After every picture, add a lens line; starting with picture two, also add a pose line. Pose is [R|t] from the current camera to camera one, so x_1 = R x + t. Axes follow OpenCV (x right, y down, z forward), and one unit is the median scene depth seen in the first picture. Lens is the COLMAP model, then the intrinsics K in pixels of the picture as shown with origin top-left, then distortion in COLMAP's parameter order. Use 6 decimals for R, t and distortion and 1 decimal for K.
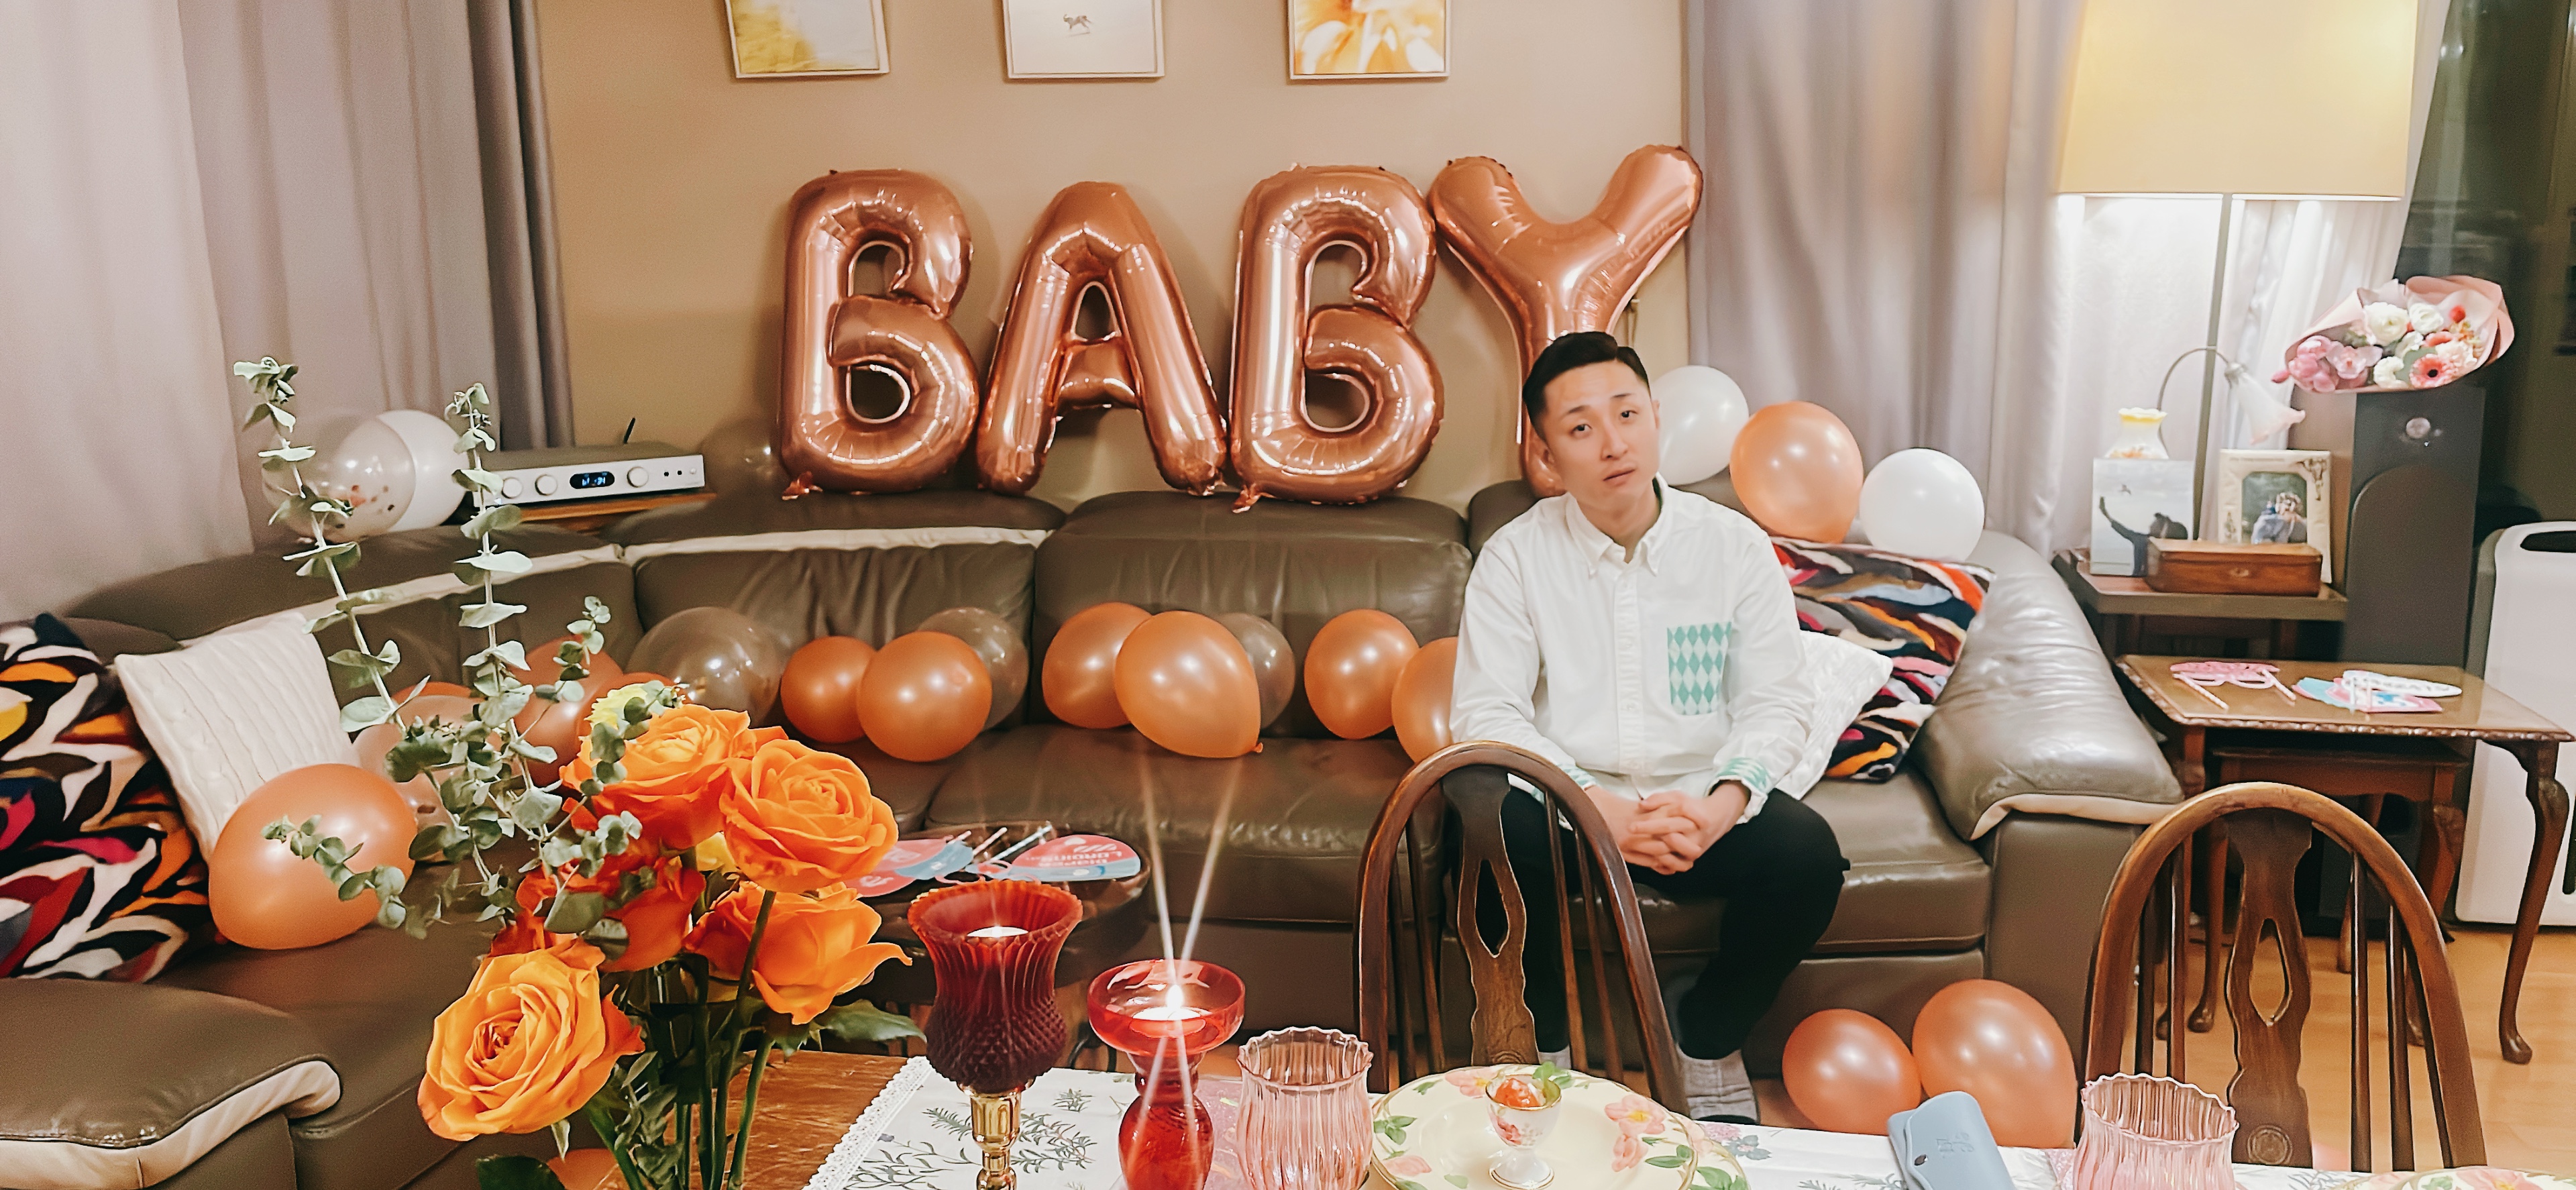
lens RADIAL K [[1901.5, 0, 1289.5], [0, 1901.5, 585.1], [0, 0, 1]] dist [0.086322, -0.118828]
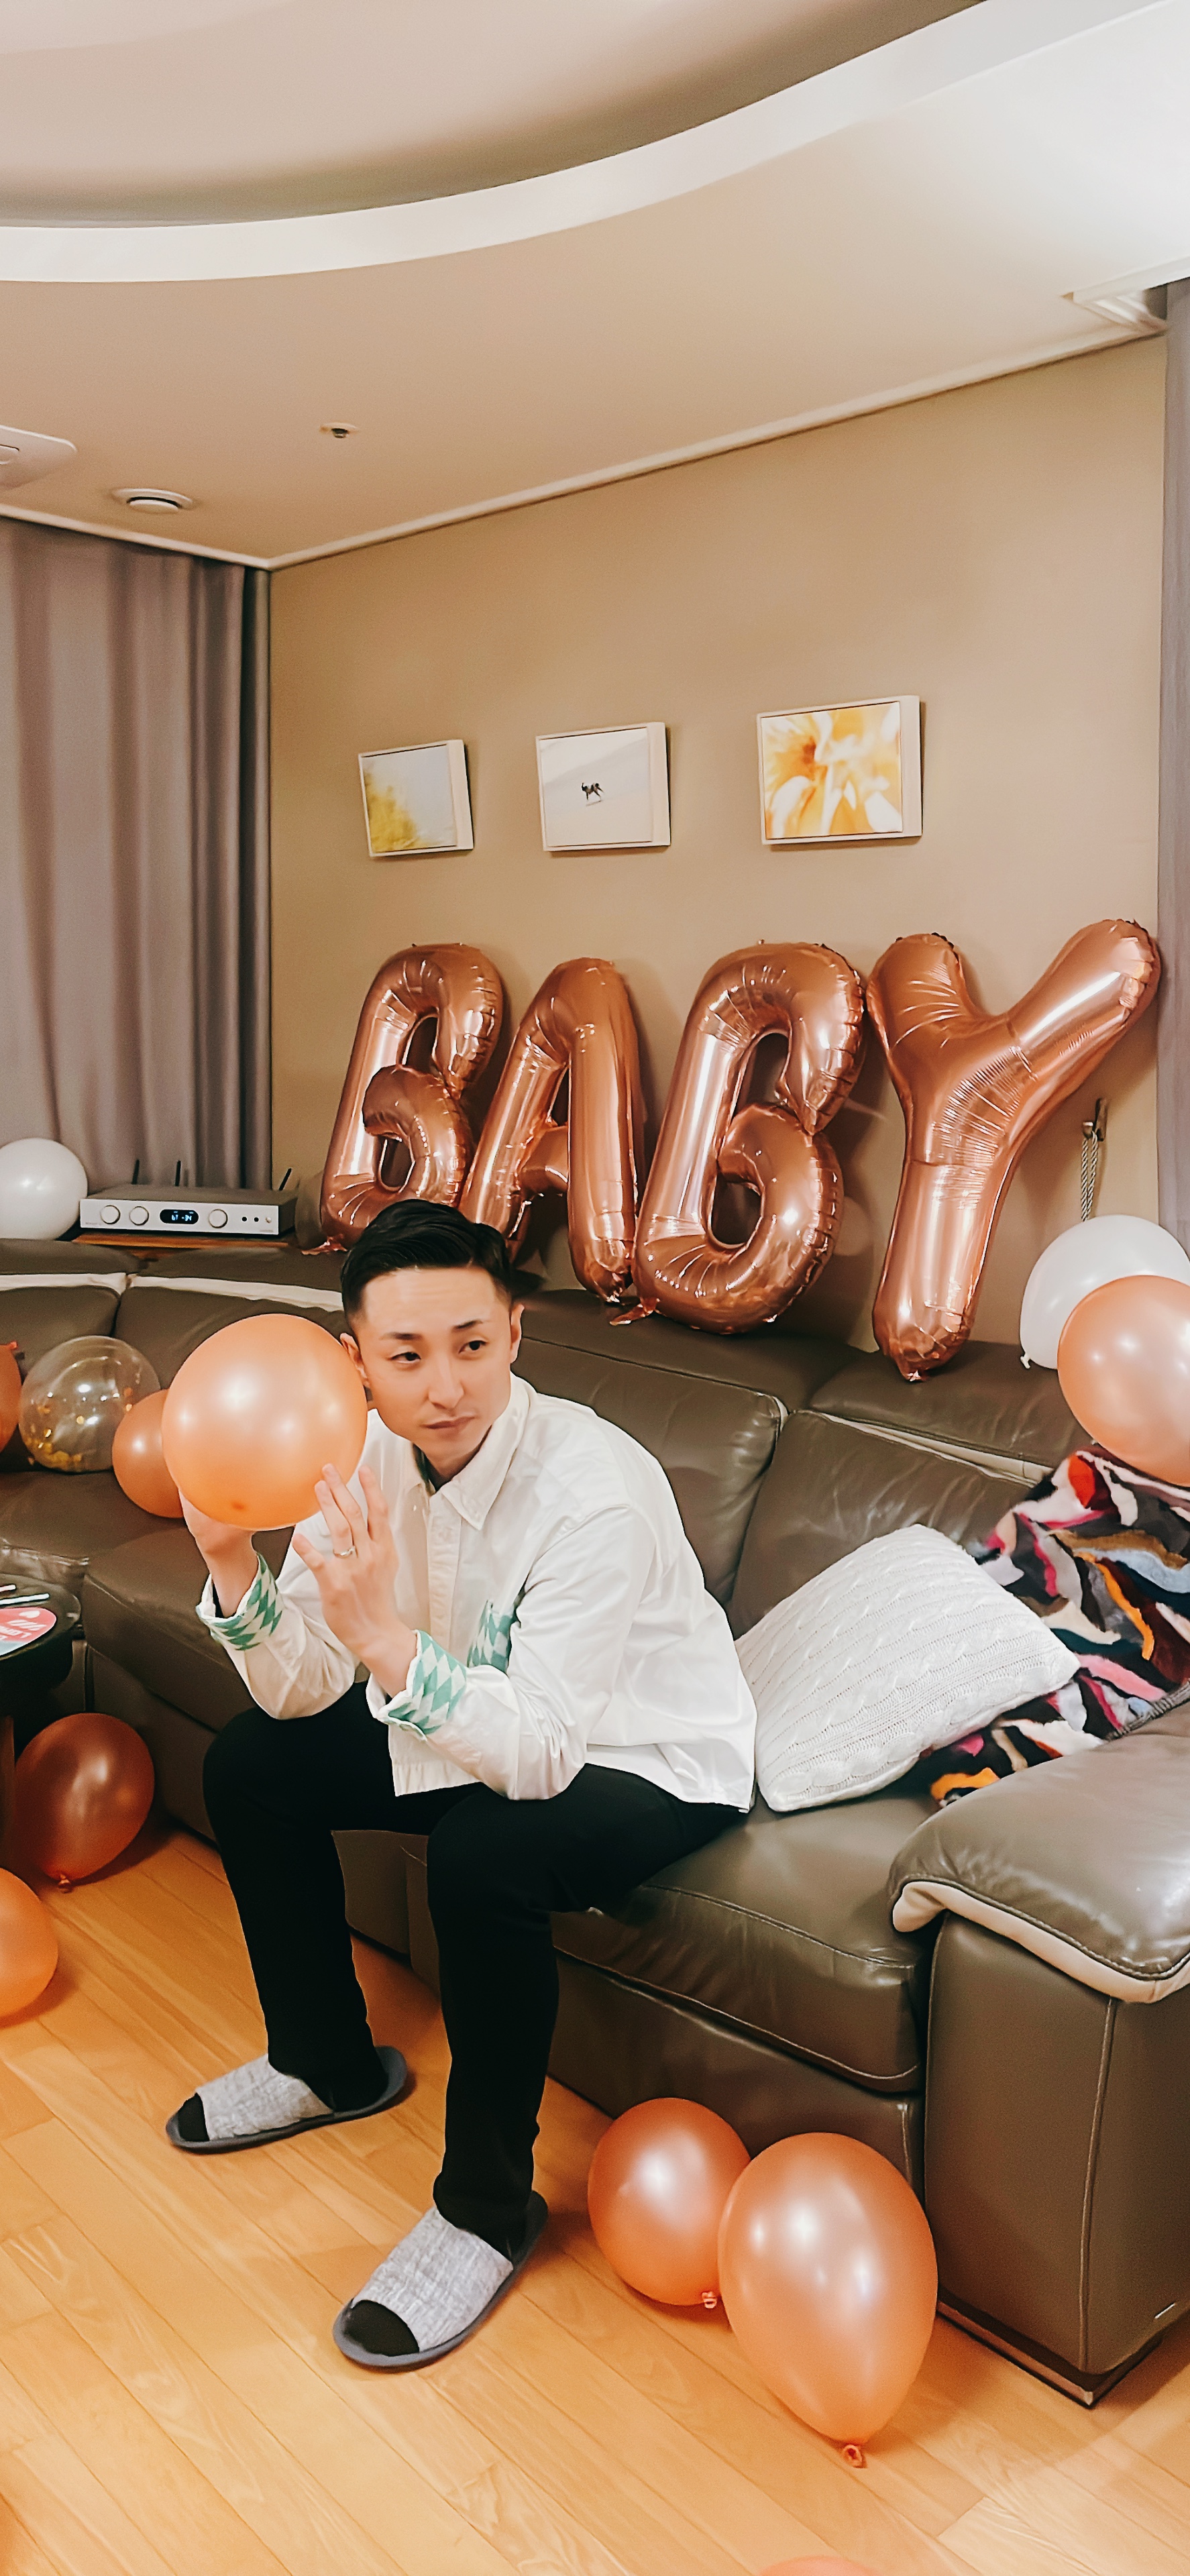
lens RADIAL K [[1901.5, 0, 599.8], [0, 1901.5, 1267.1], [0, 0, 1]] dist [0.086322, -0.118828]
pose [[0.765658, 0.119894, -0.631975, 0.542405], [-0.159205, 0.987230, -0.005591, -0.060852], [0.623234, 0.104895, 0.774969, 0.314597]]
